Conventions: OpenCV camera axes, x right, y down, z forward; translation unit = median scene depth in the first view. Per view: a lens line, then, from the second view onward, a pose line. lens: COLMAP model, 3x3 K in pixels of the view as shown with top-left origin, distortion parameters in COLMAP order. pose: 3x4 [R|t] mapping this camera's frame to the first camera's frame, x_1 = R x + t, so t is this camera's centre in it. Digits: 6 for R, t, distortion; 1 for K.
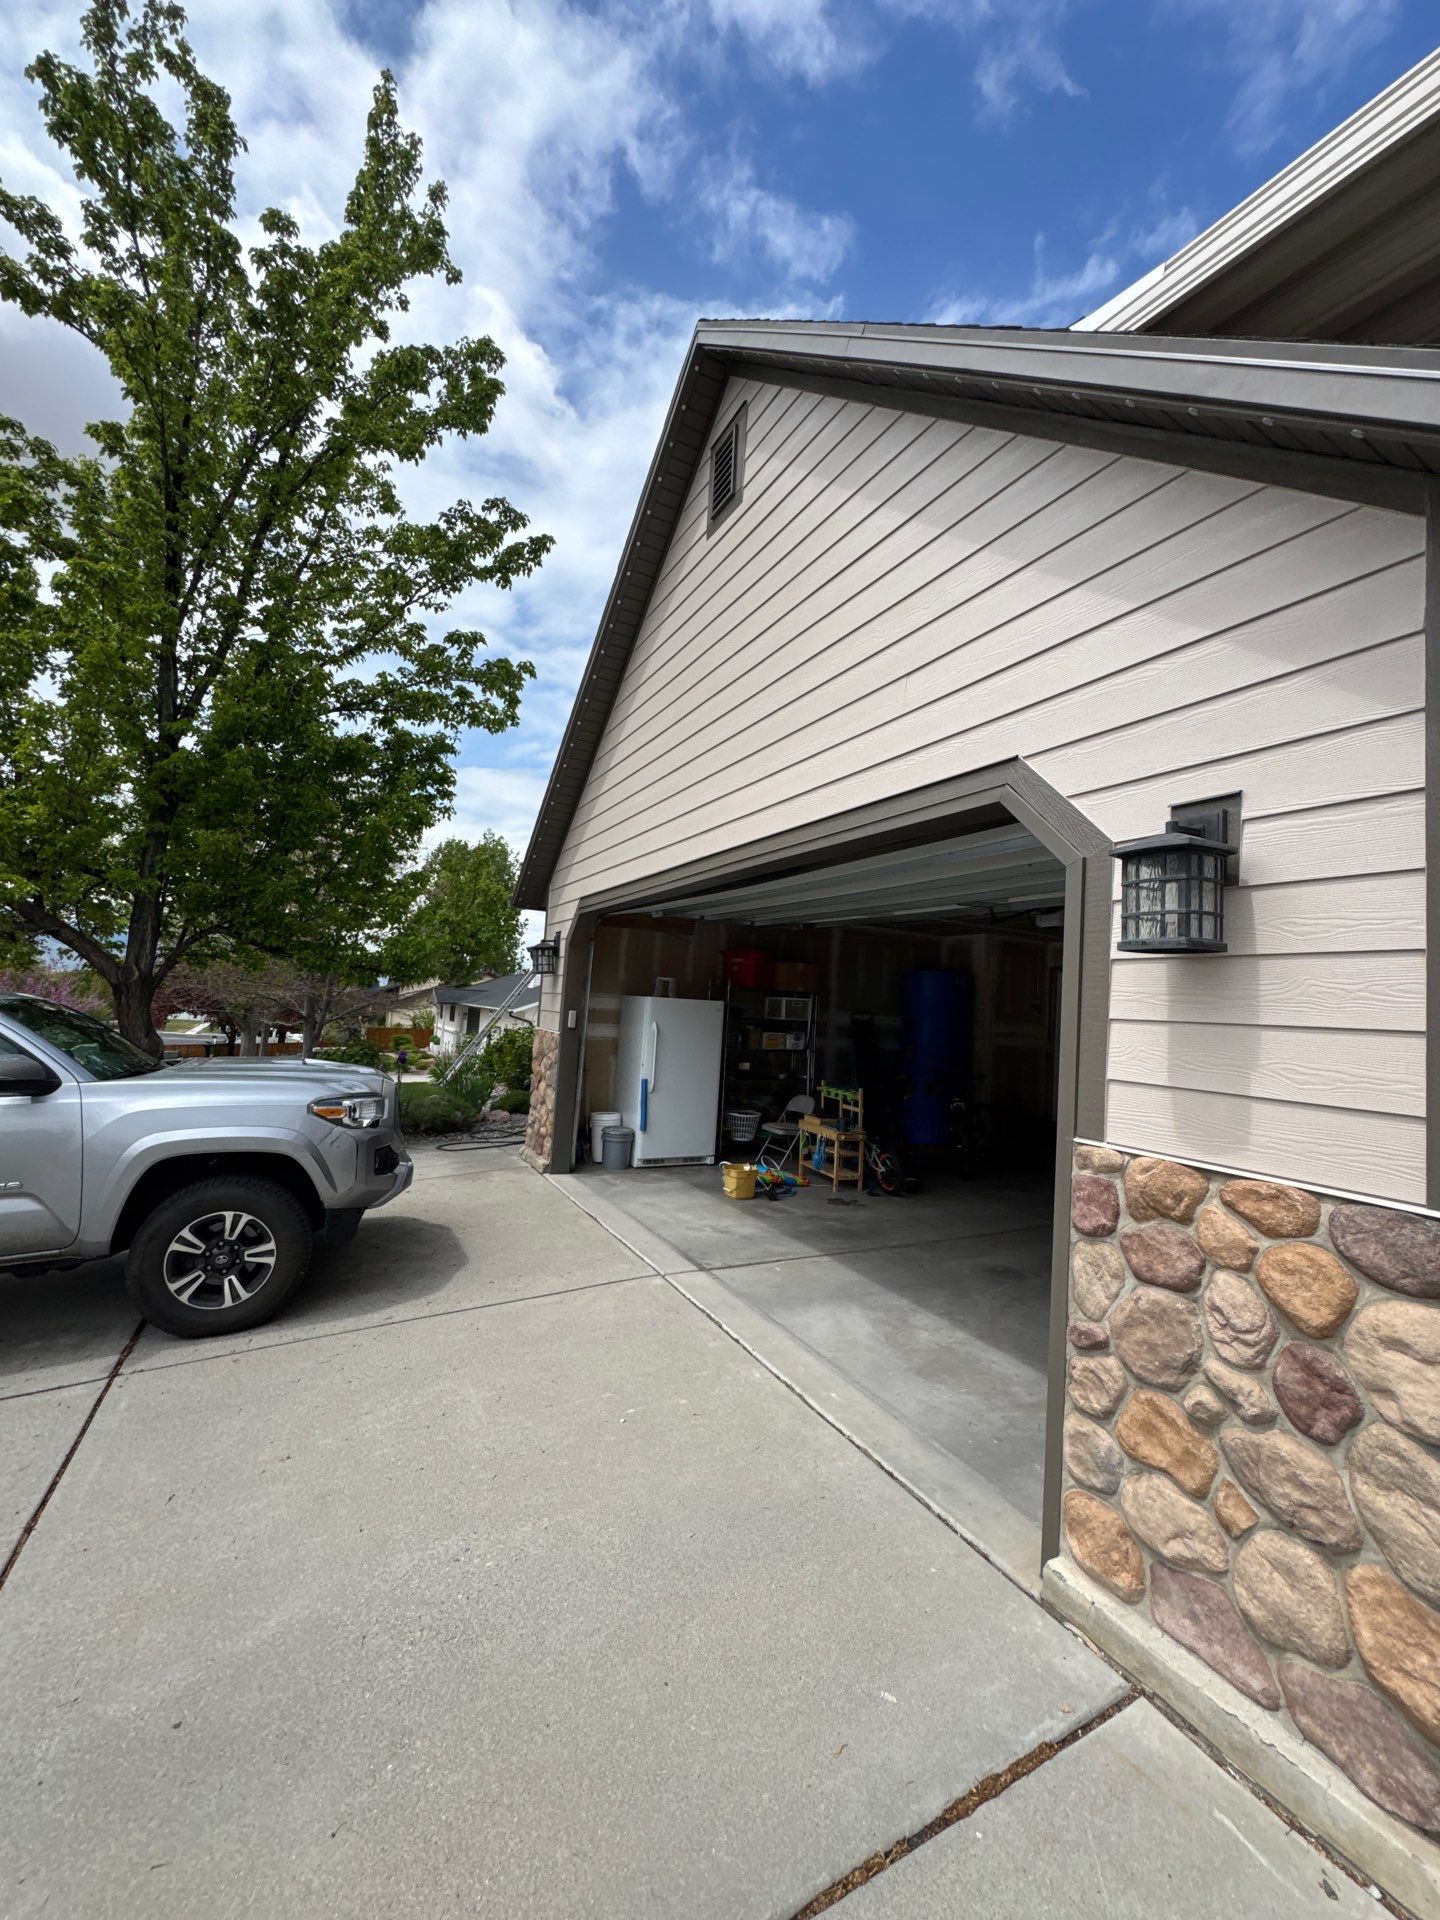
lens RADIAL K [[767.5, 0, 715.4], [0, 767.5, 956.7], [0, 0, 1]] dist [-0.007958, 0.001224]
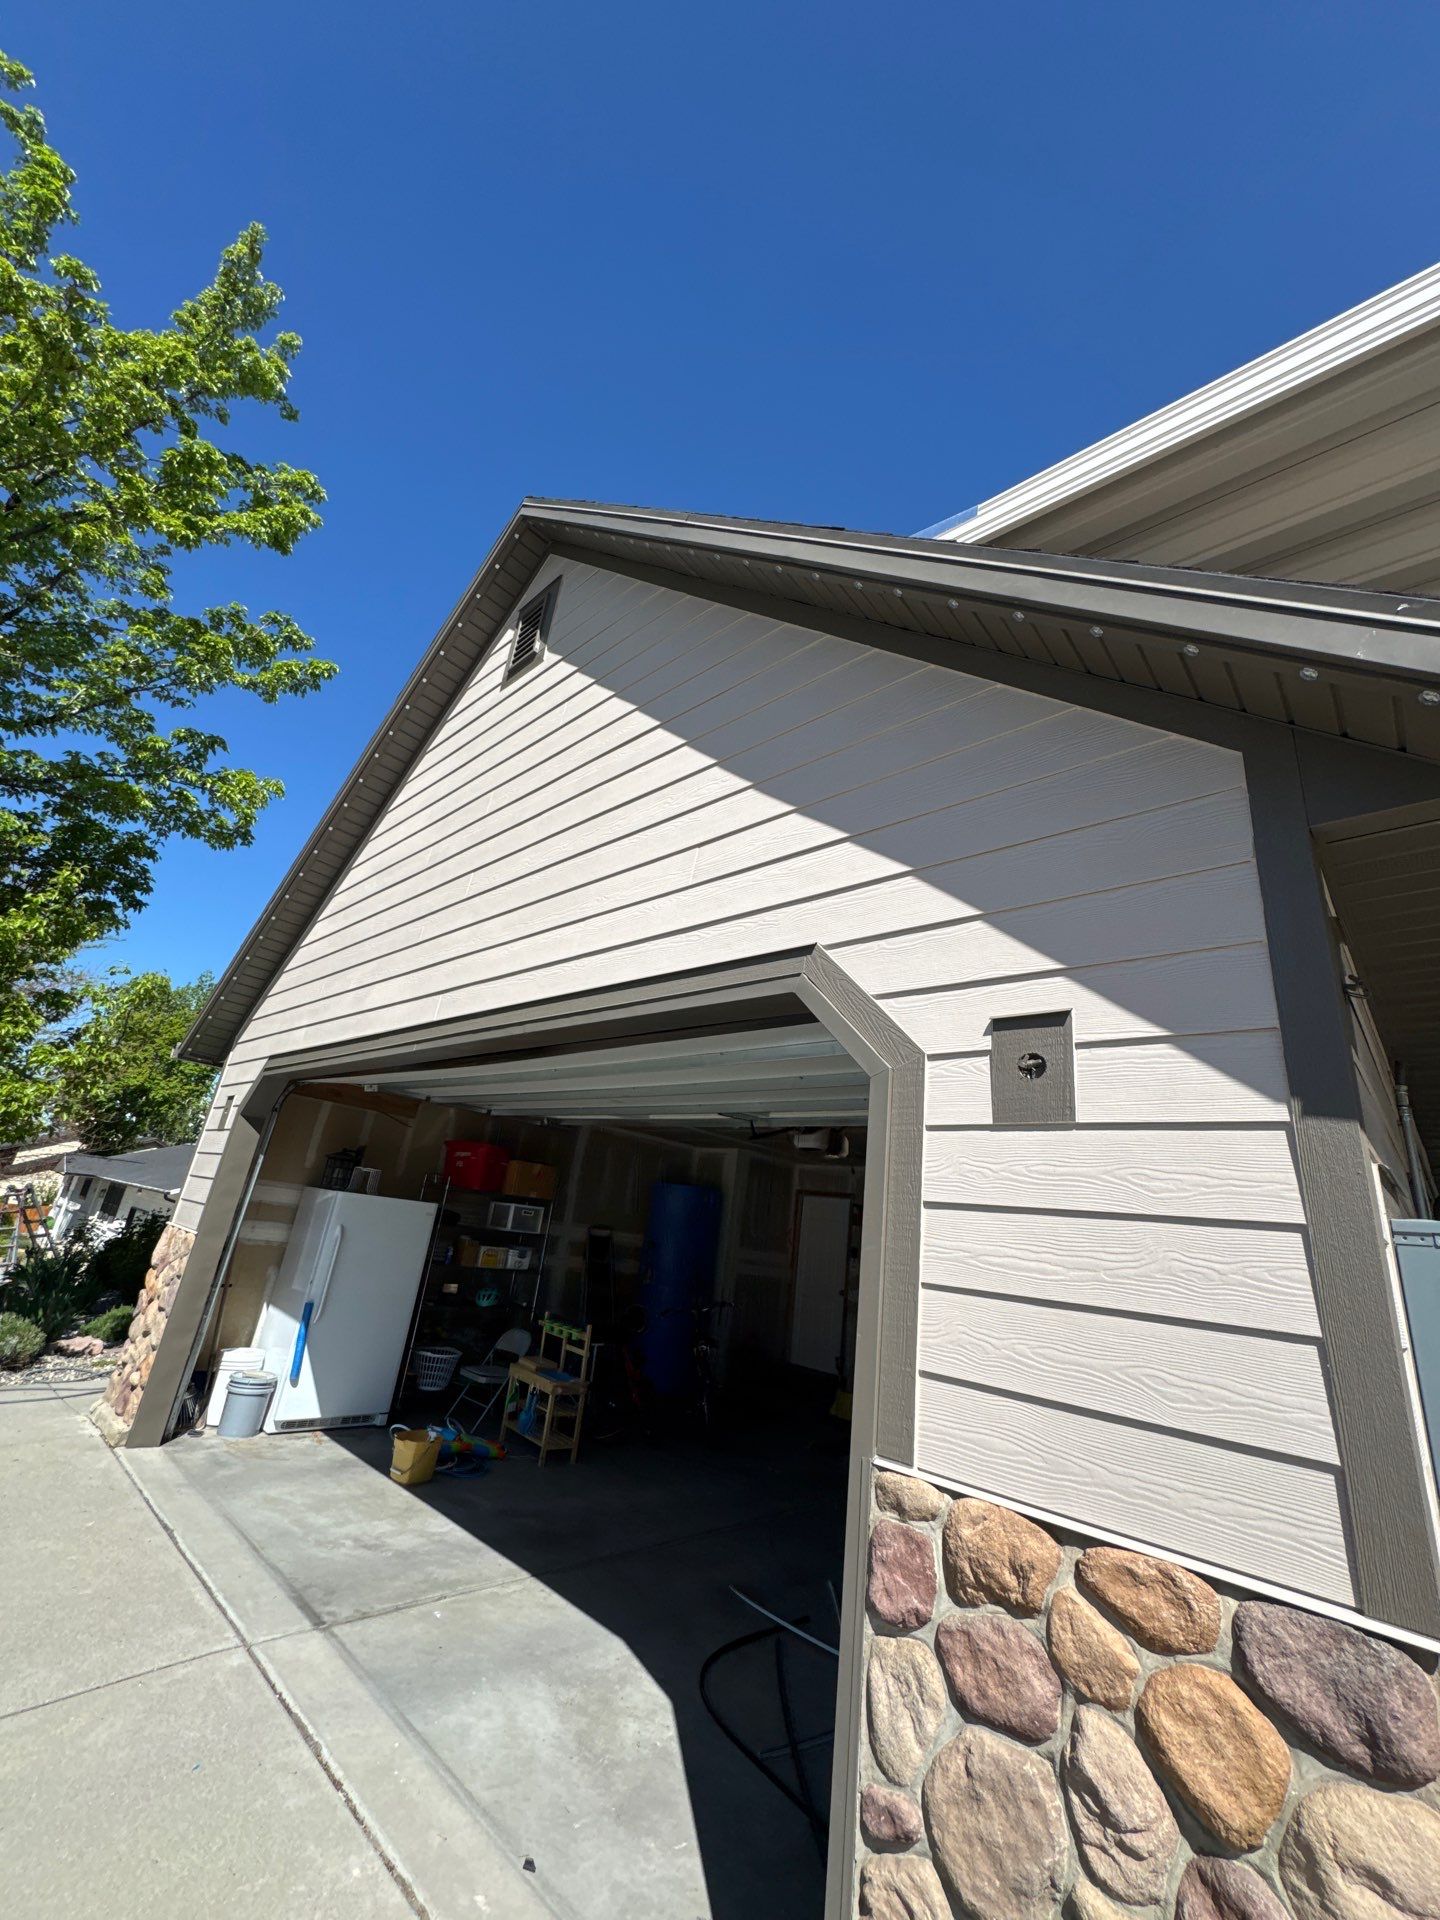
lens RADIAL K [[767.5, 0, 715.4], [0, 767.5, 956.7], [0, 0, 1]] dist [-0.007958, 0.001224]
pose [[0.944763, 0.162689, 0.284525, 0.018919], [-0.085263, 0.960215, -0.265929, -0.003974], [-0.316469, 0.226980, 0.921047, 0.107759]]
